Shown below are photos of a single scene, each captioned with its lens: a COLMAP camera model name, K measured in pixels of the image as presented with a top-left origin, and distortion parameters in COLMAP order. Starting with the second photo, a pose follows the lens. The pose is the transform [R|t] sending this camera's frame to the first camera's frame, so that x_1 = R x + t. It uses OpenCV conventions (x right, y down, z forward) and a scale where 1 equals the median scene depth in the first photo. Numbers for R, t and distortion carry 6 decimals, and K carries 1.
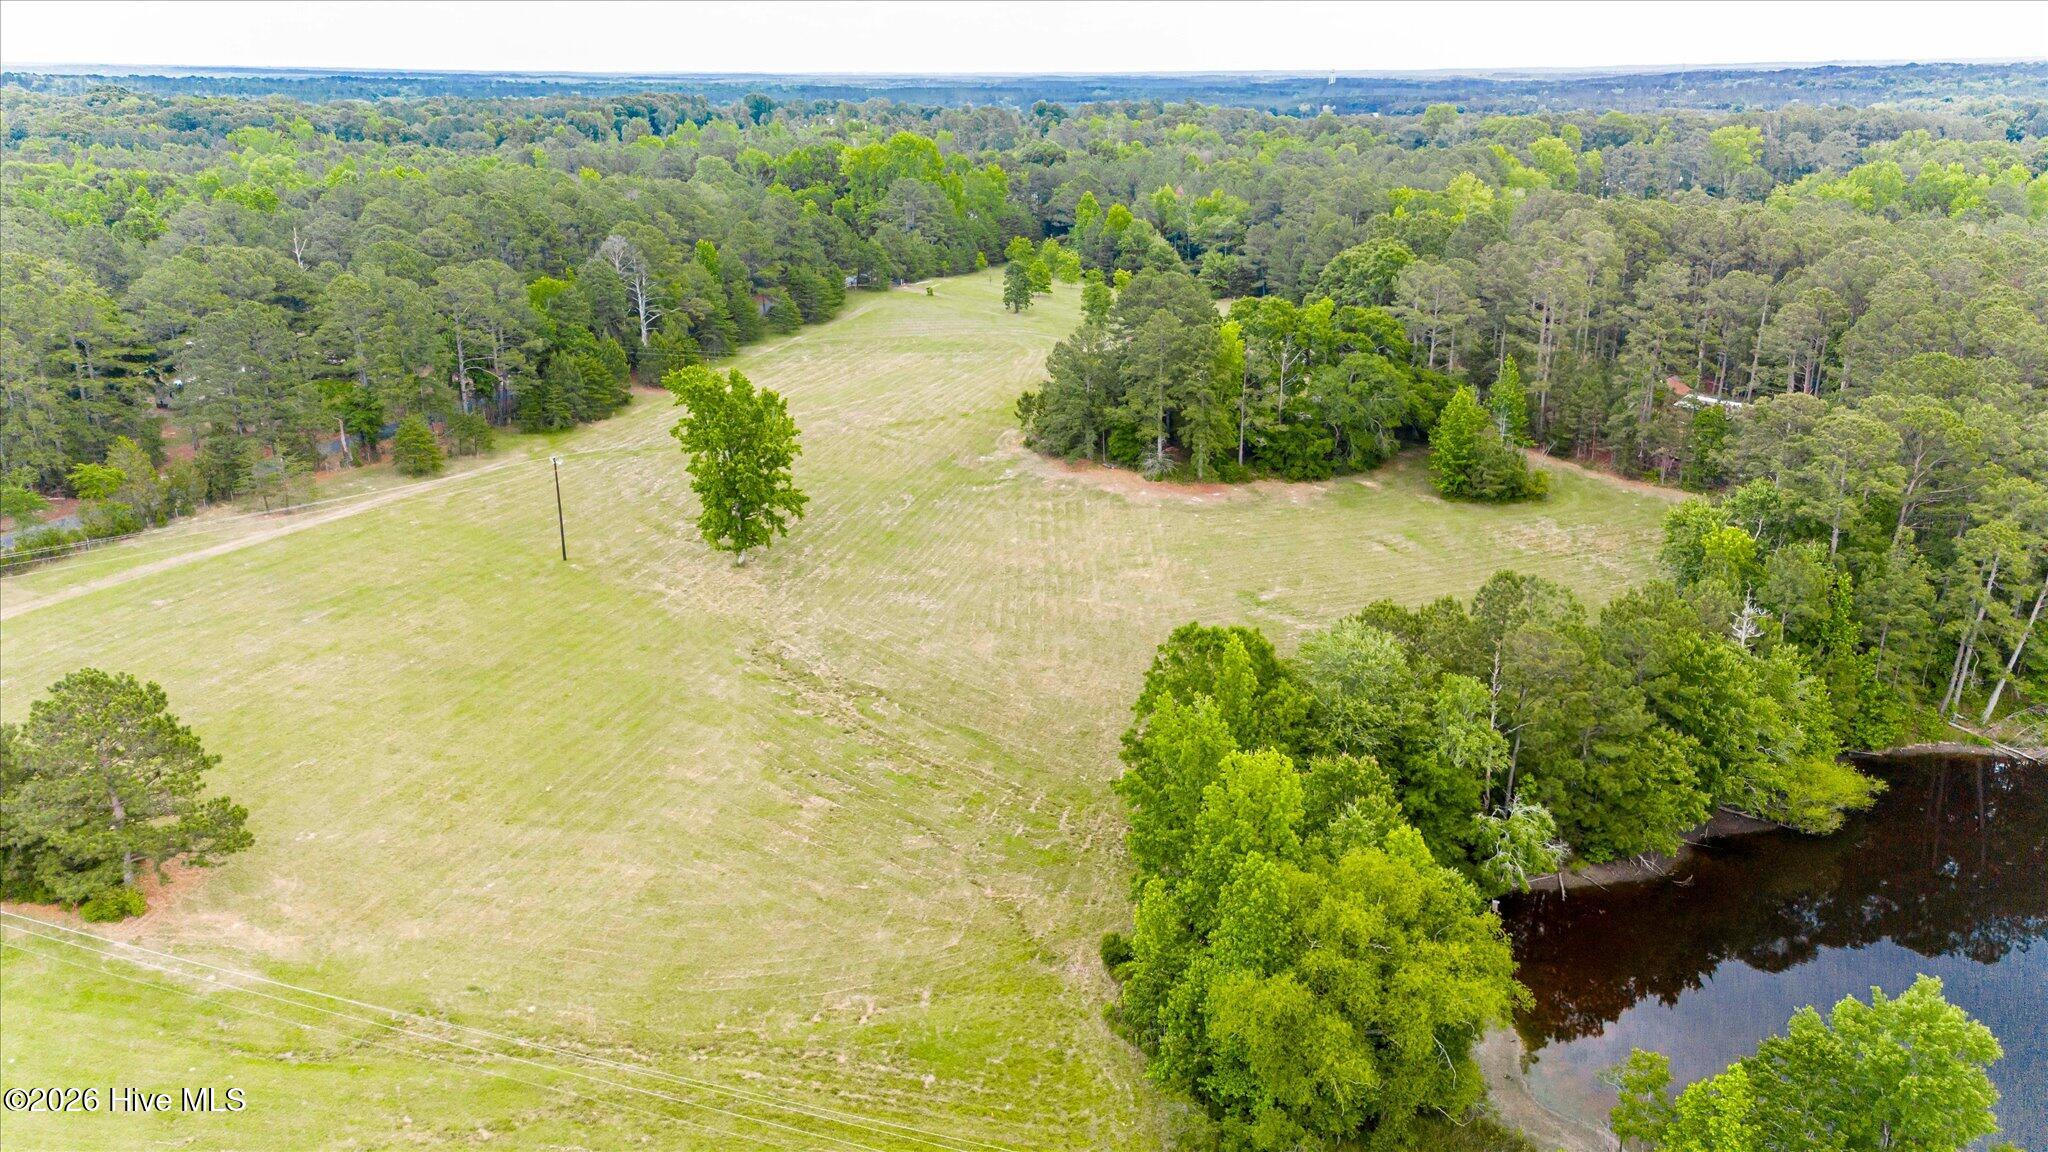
lens RADIAL K [[1491.1, 0, 1024.0], [0, 1491.1, 576.0], [0, 0, 1]] dist [0.099208, -0.040705]
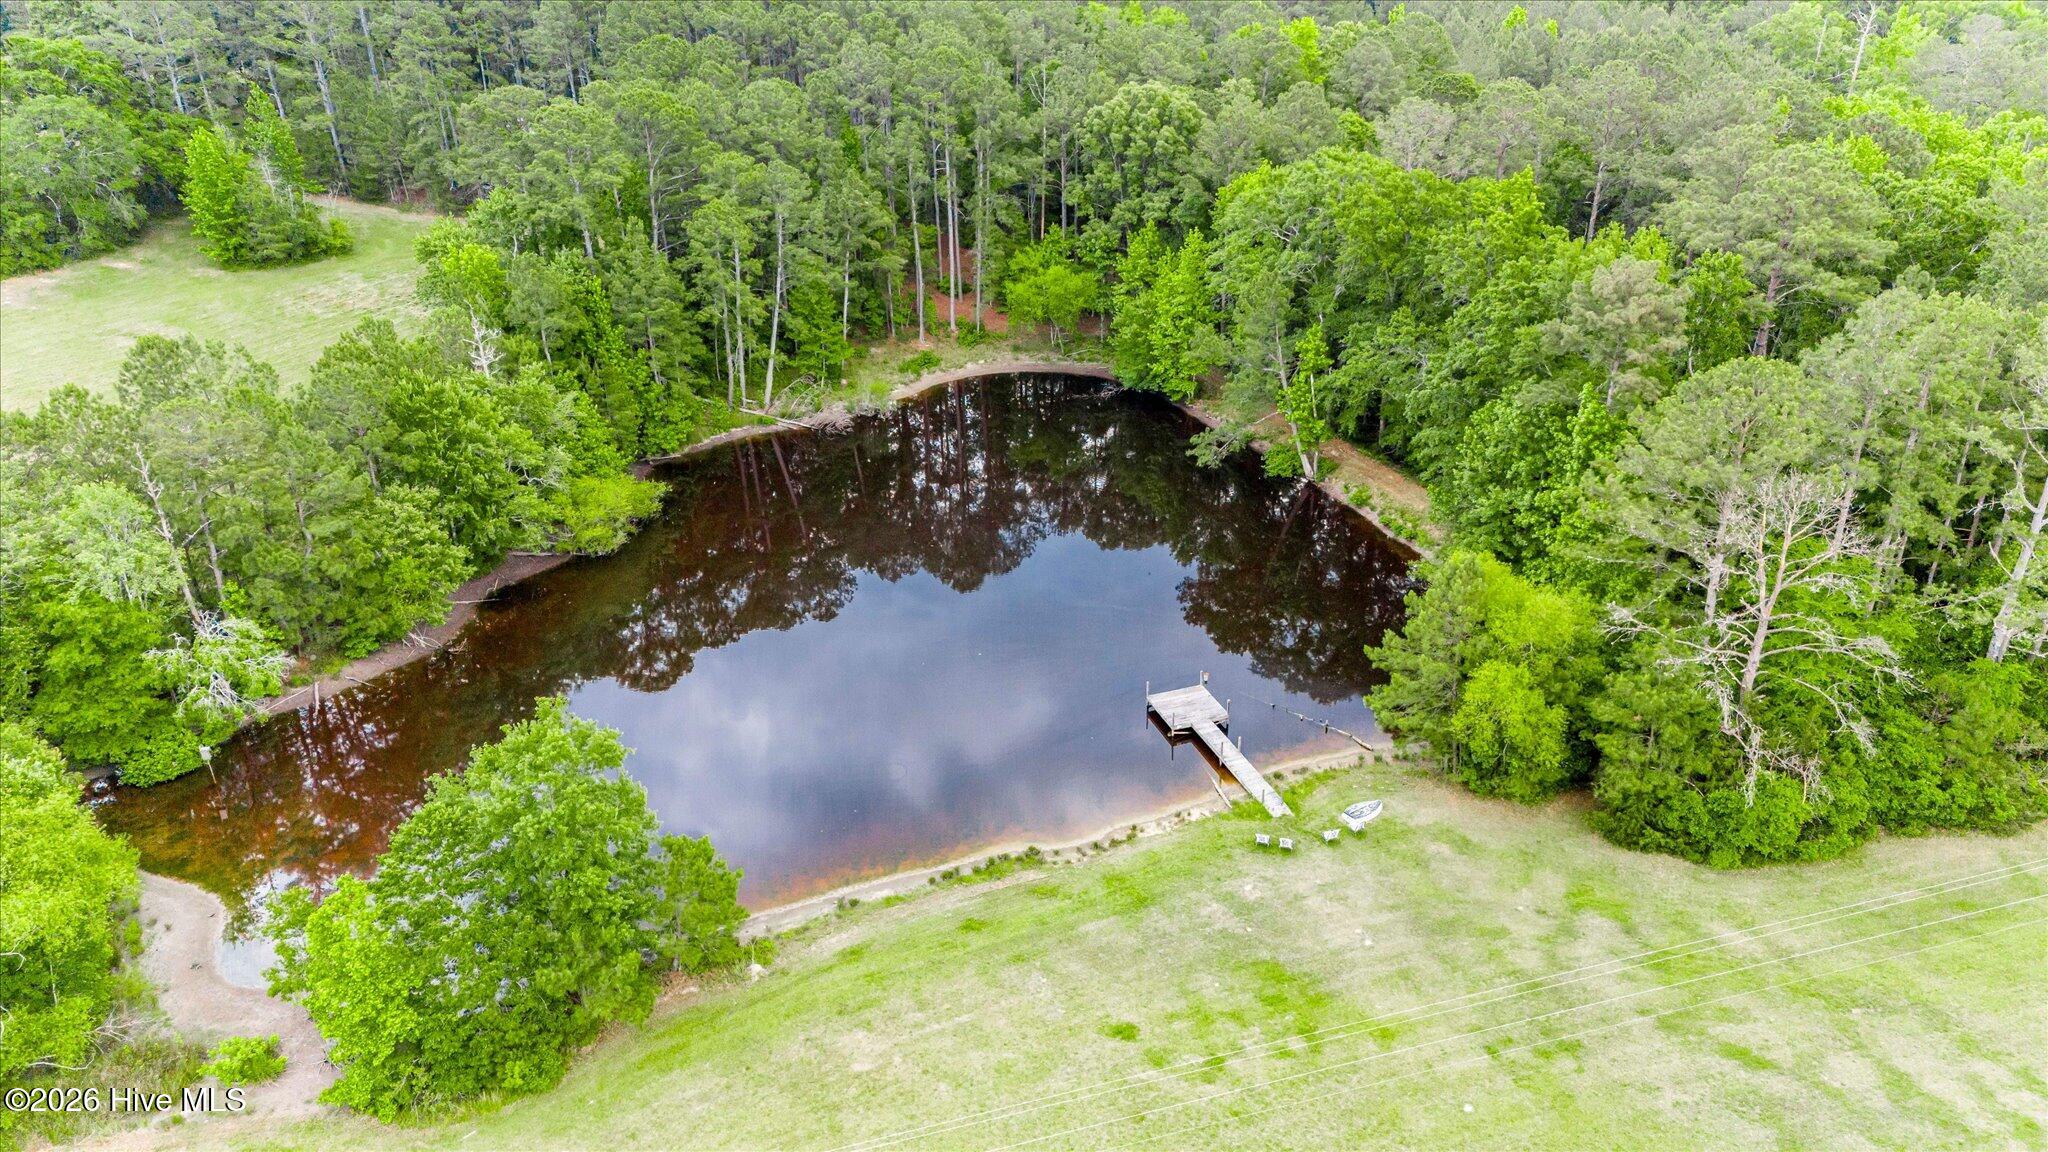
lens RADIAL K [[1491.1, 0, 1024.0], [0, 1491.1, 576.0], [0, 0, 1]] dist [0.099208, -0.040705]
pose [[0.802499, -0.277548, 0.528168, 0.205684], [0.198335, 0.958970, 0.202581, 0.039212], [-0.562724, -0.057817, 0.824620, 0.072166]]
